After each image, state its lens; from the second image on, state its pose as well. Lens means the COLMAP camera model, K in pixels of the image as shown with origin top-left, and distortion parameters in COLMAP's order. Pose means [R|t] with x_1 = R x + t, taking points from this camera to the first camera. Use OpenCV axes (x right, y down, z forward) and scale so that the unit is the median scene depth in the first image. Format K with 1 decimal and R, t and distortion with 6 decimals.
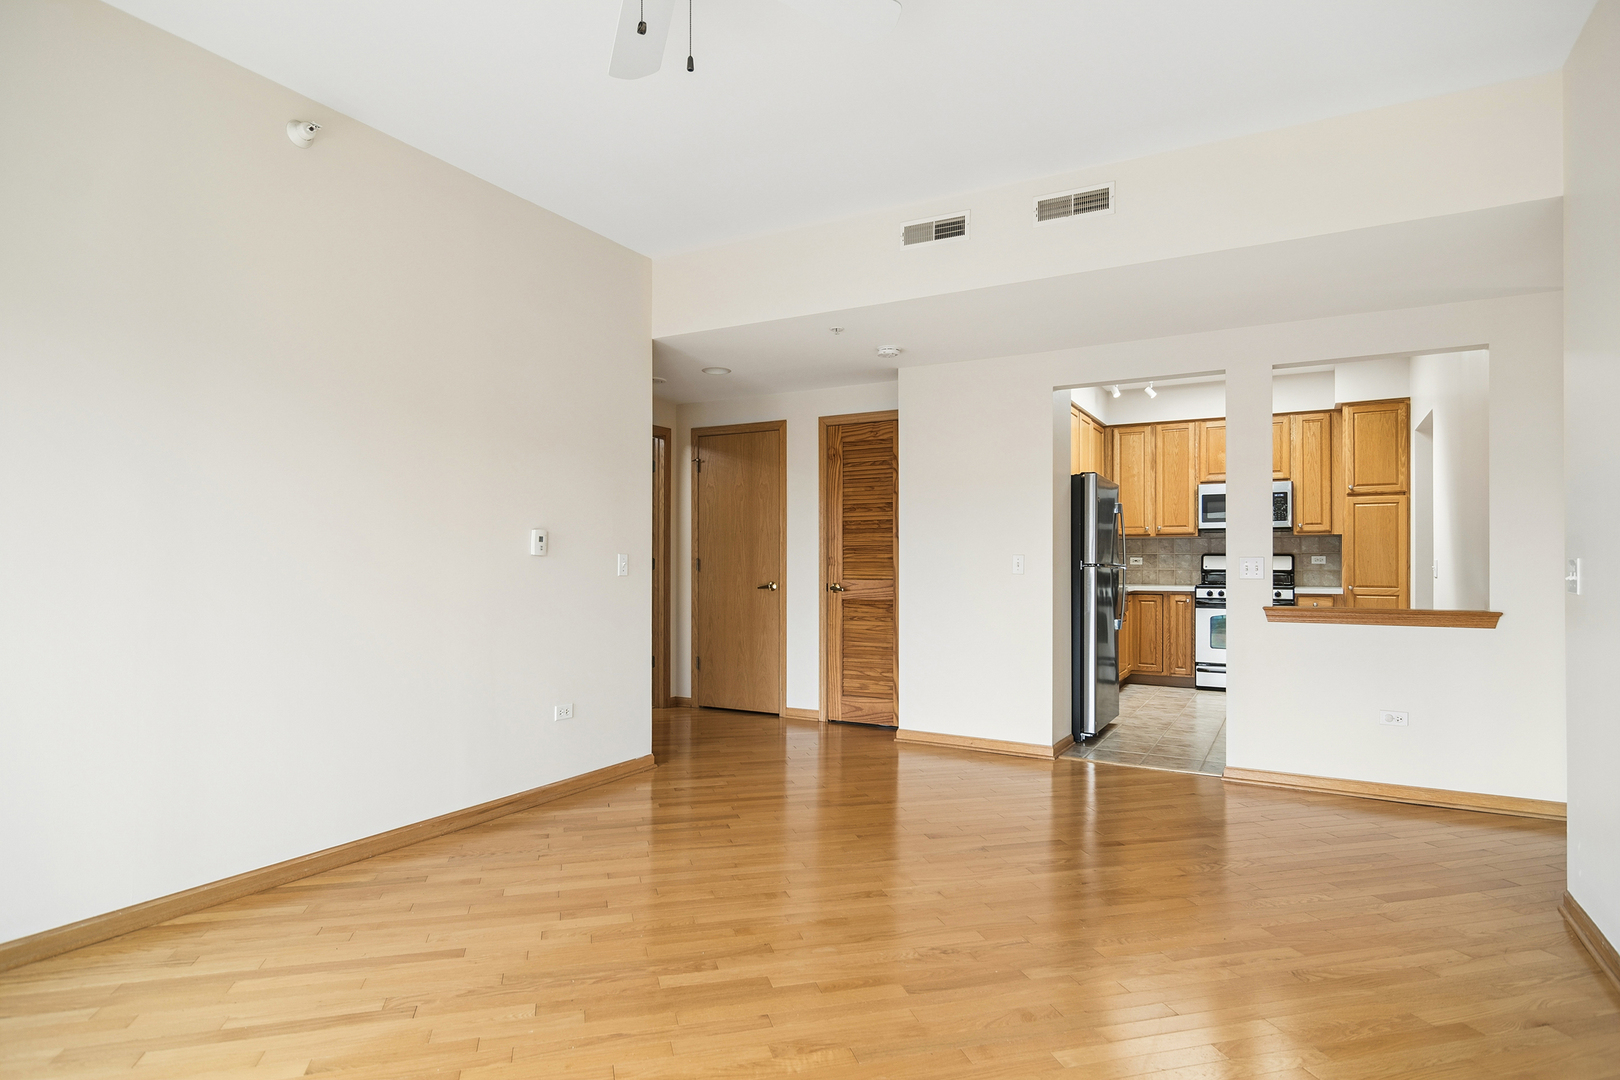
lens RADIAL K [[874.3, 0, 809.9], [0, 874.3, 556.4], [0, 0, 1]] dist [0.001646, 0.001578]
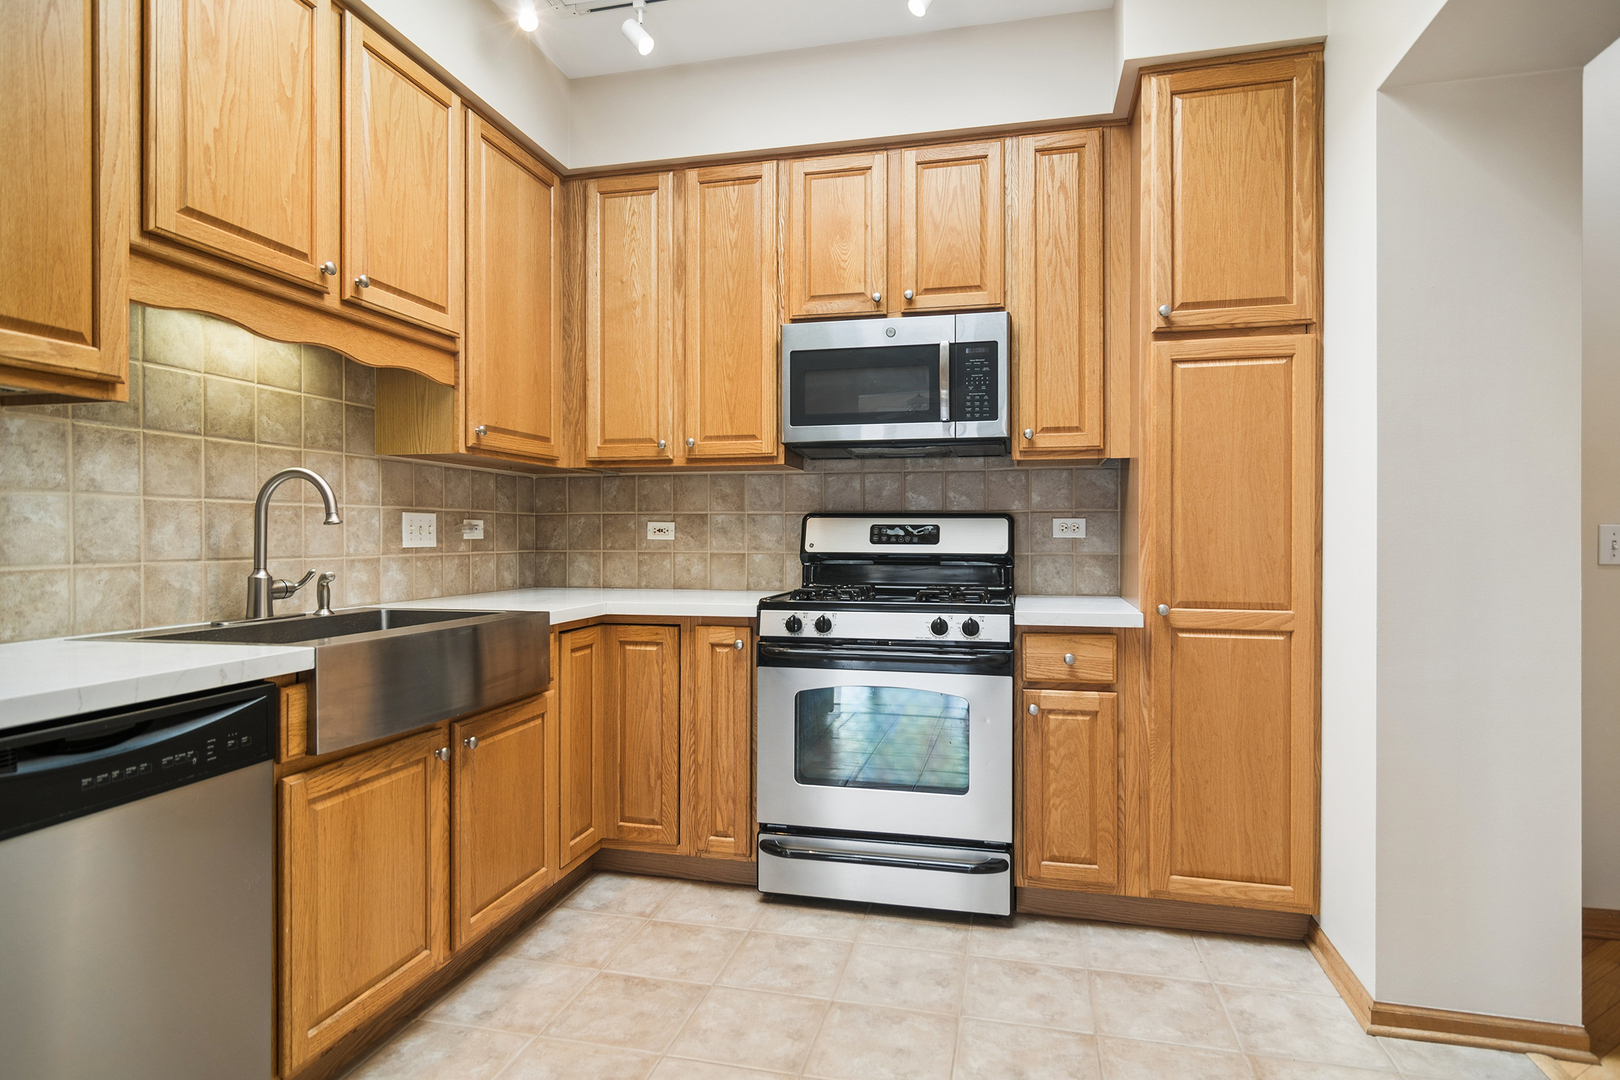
lens RADIAL K [[876.2, 0, 814.9], [0, 876.2, 534.1], [0, 0, 1]] dist [0.000144, 0.000469]
pose [[0.960258, 0.000571, 0.279112, 0.390297], [-0.001507, 0.999994, 0.003138, 0.006173], [-0.279109, -0.003434, 0.960253, 0.705600]]
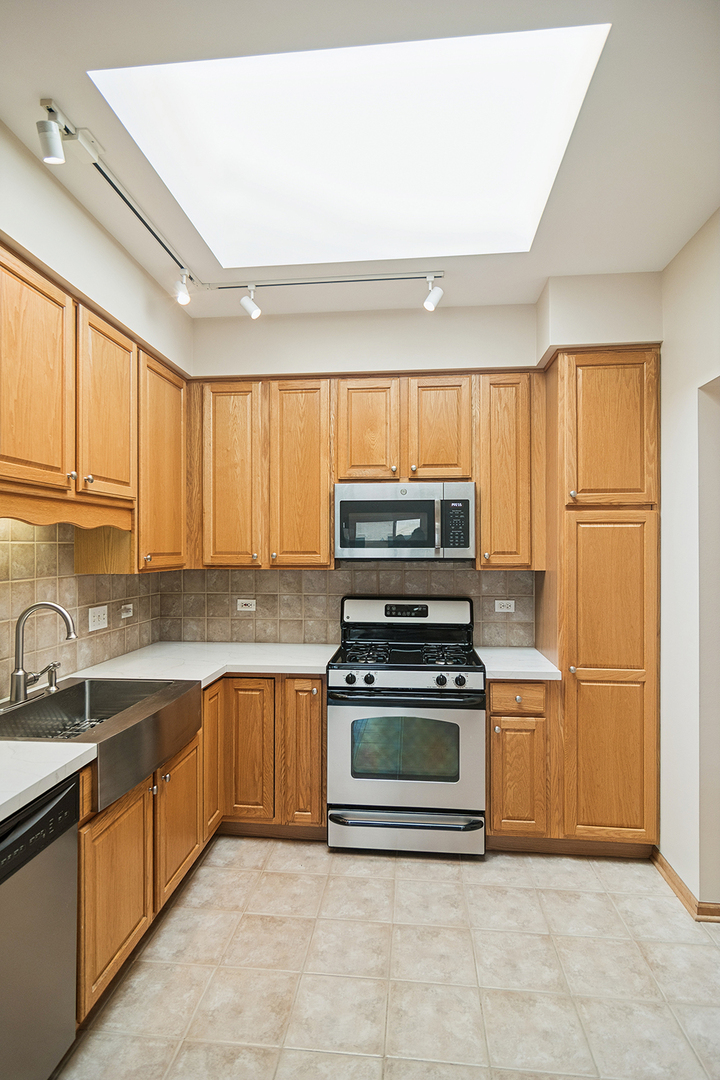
lens RADIAL K [[582.9, 0, 356.1], [0, 582.9, 544.6], [0, 0, 1]] dist [0.001646, 0.001578]
pose [[0.916334, 0.001263, 0.400413, 0.330695], [-0.001316, 0.999999, -0.000144, -0.045025], [-0.400413, -0.000395, 0.916335, 0.698929]]
